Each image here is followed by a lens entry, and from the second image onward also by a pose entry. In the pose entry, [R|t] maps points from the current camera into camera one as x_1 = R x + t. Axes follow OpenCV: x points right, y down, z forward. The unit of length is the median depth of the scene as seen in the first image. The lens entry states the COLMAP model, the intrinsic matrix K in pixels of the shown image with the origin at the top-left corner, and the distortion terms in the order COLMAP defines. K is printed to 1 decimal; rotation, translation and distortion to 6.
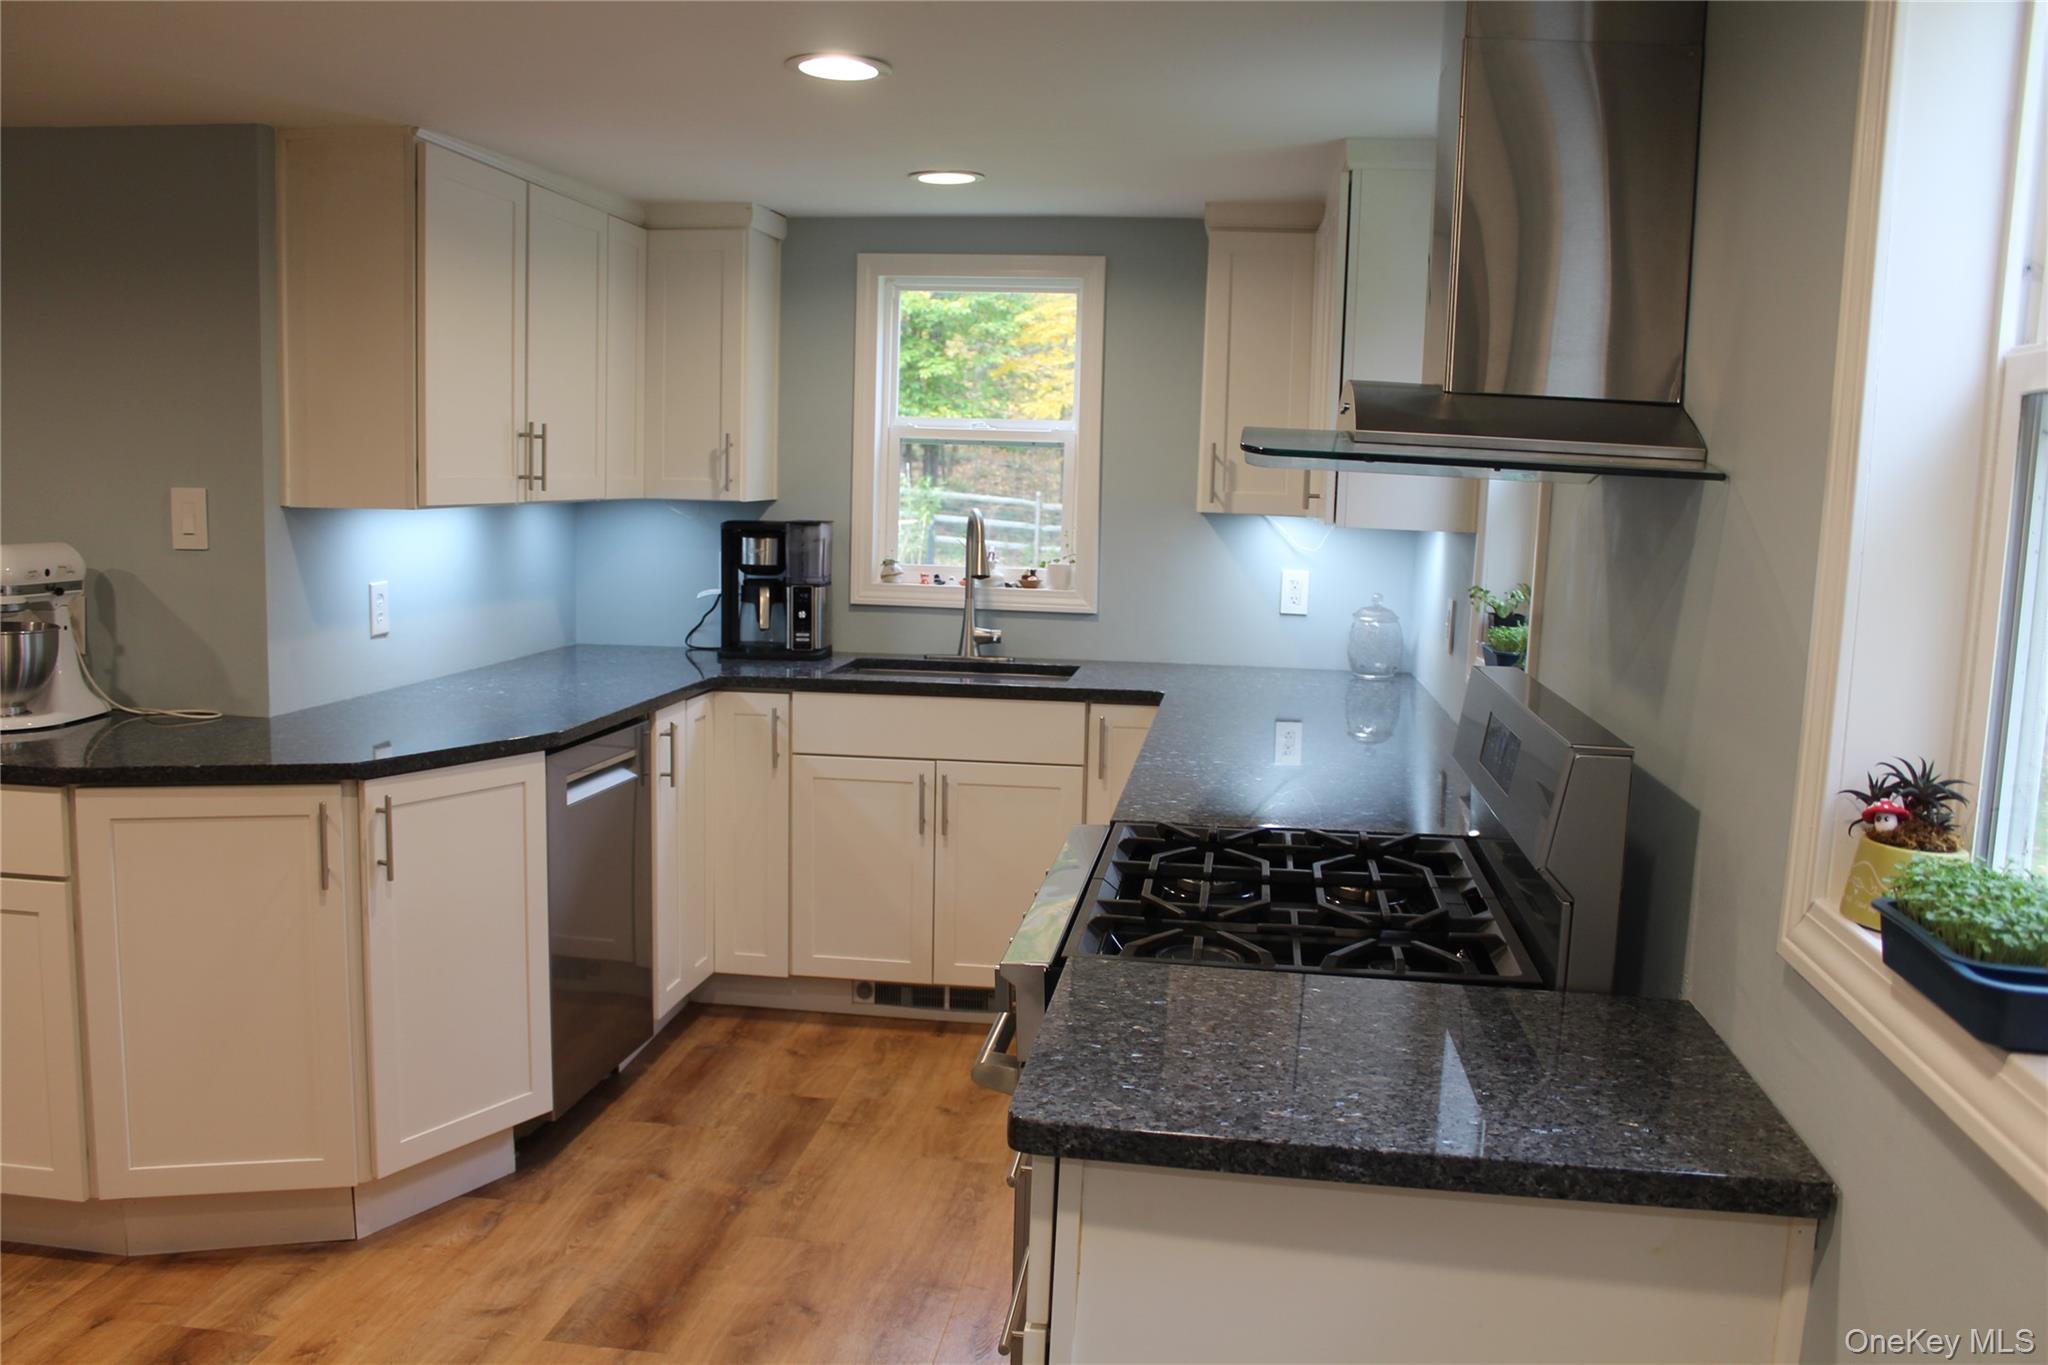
lens RADIAL K [[1710.4, 0, 1019.2], [0, 1710.4, 706.8], [0, 0, 1]] dist [-0.169264, 0.152602]
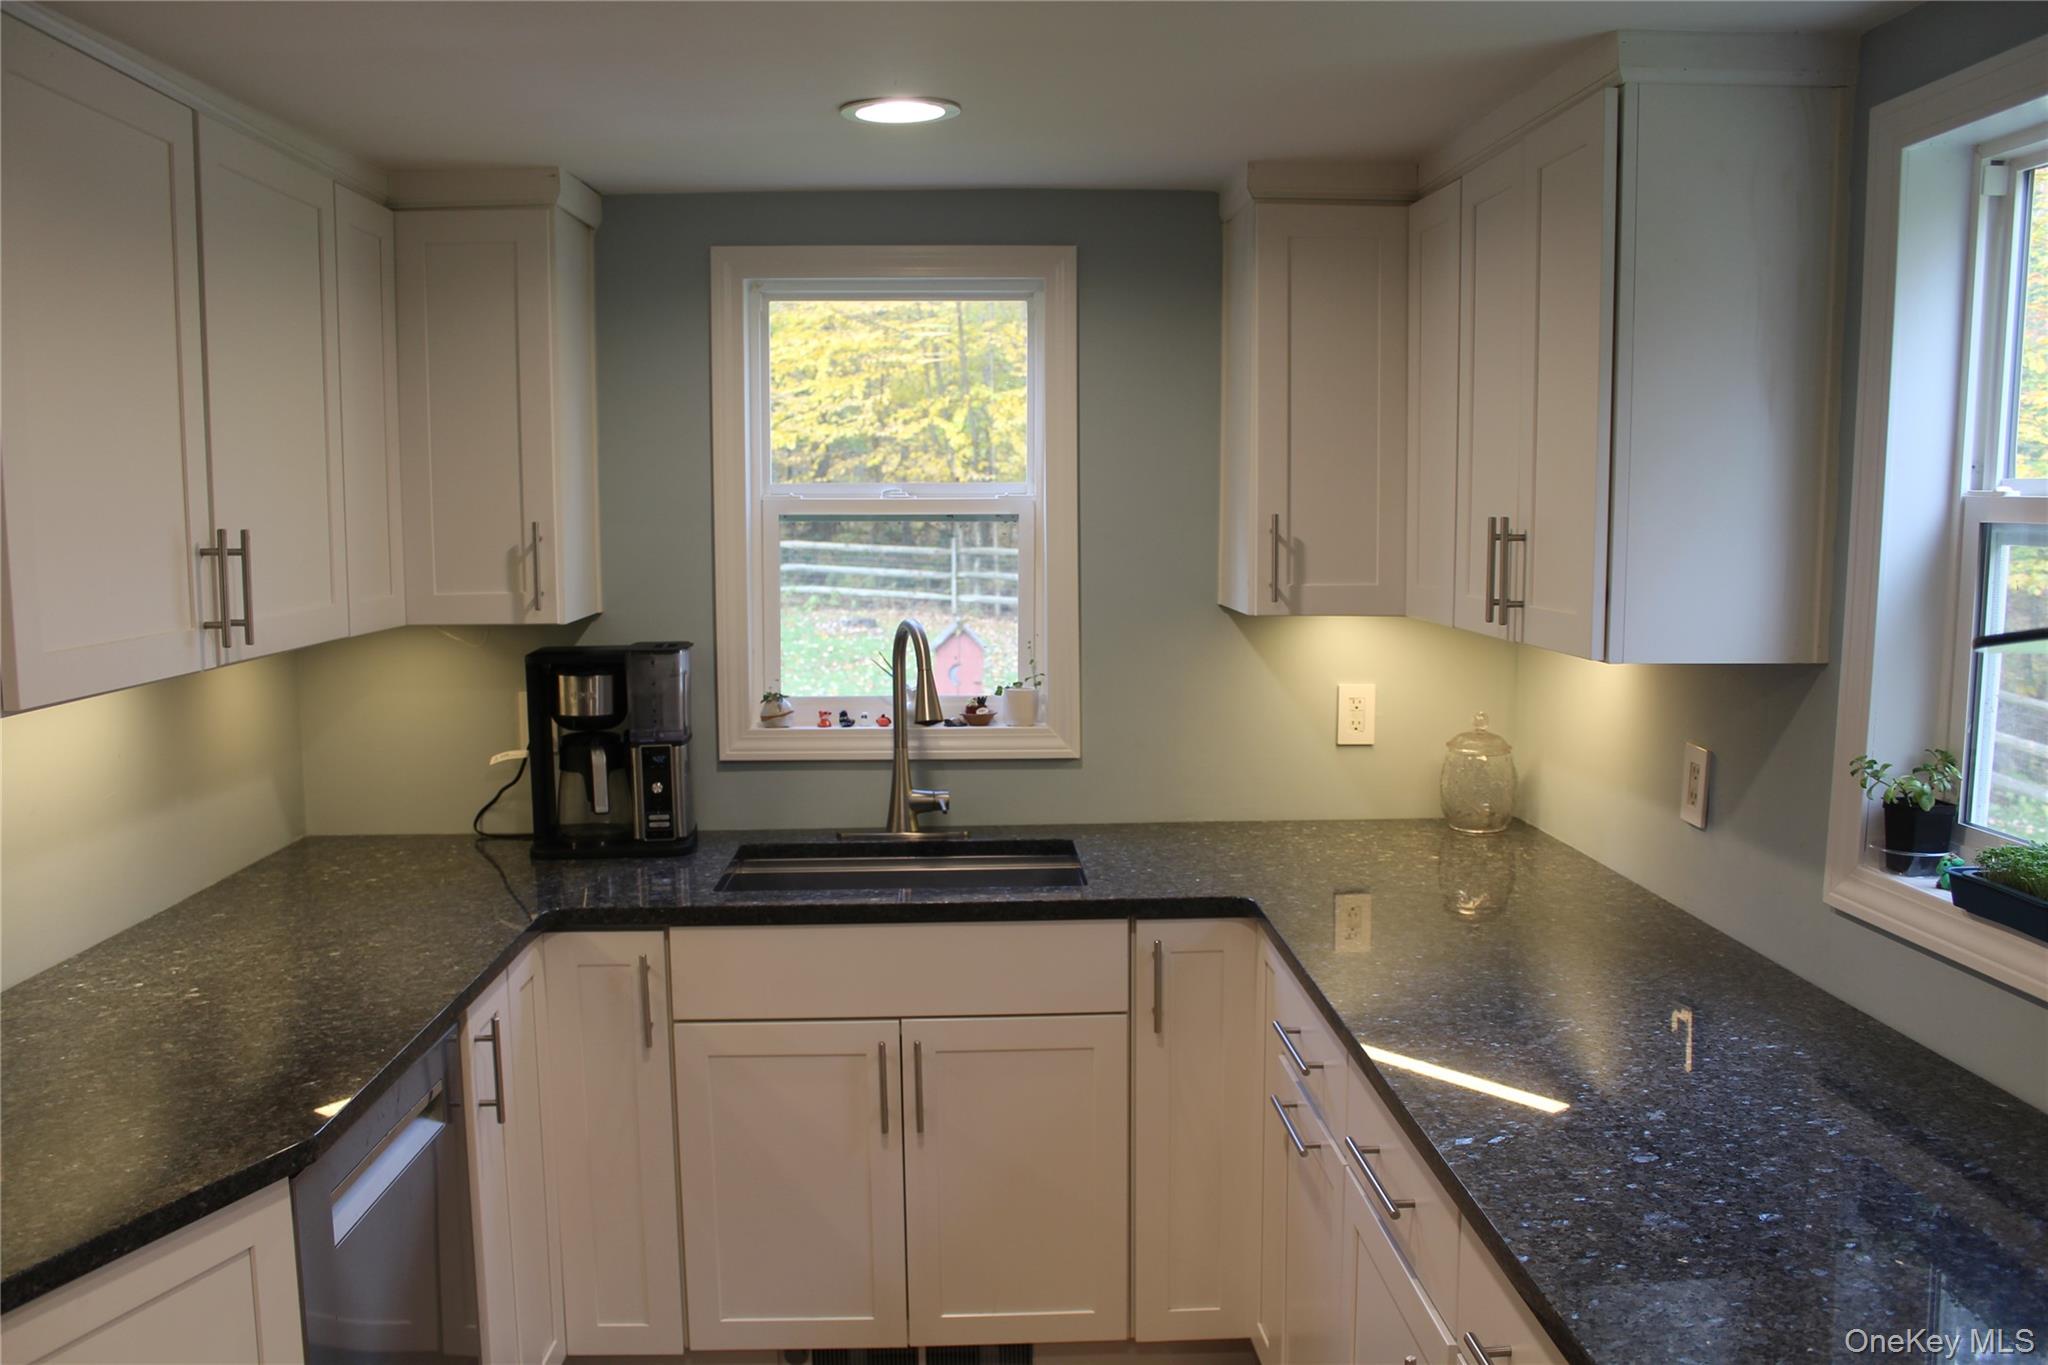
lens RADIAL K [[1710.4, 0, 1019.2], [0, 1710.4, 706.8], [0, 0, 1]] dist [-0.169264, 0.152602]
pose [[0.985188, -0.051586, 0.163534, -0.094689], [0.053967, 0.998491, -0.010148, -0.071378], [-0.162764, 0.018823, 0.986486, 0.321932]]
